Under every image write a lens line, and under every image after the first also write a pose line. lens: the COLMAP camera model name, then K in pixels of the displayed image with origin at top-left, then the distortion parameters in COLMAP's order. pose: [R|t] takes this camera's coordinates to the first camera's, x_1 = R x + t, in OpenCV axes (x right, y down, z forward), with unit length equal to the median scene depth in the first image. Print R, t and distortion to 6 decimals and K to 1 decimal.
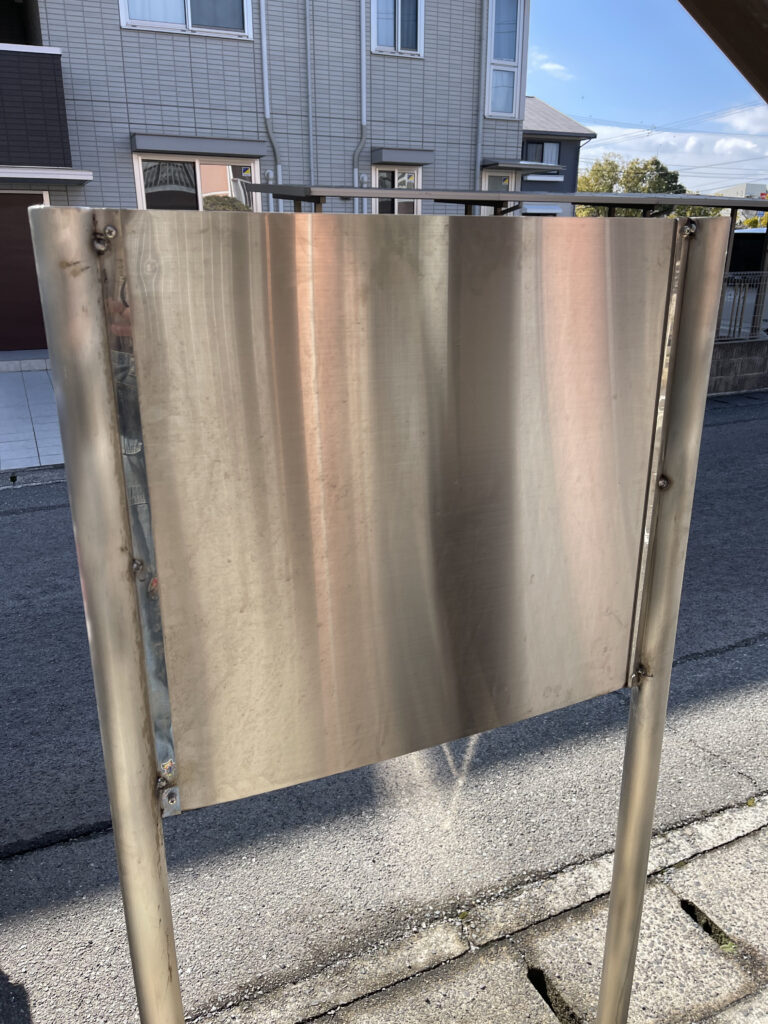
lens RADIAL K [[803.1, 0, 384.0], [0, 803.1, 512.0], [0, 0, 1]] dist [-0.000621, -0.000077]
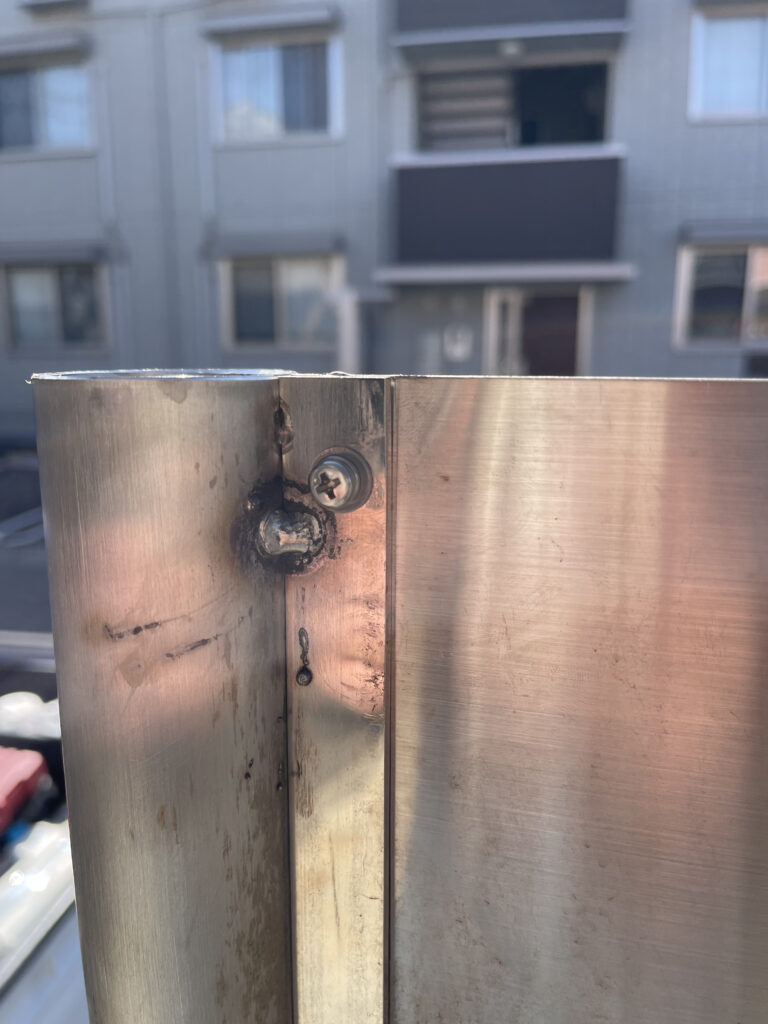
lens RADIAL K [[803.1, 0, 384.0], [0, 803.1, 512.0], [0, 0, 1]] dist [-0.000621, -0.000077]
pose [[0.812057, 0.116289, -0.571874, -0.201641], [-0.174433, 0.983513, -0.047698, -0.332014], [0.556899, 0.138487, 0.818953, 0.827109]]
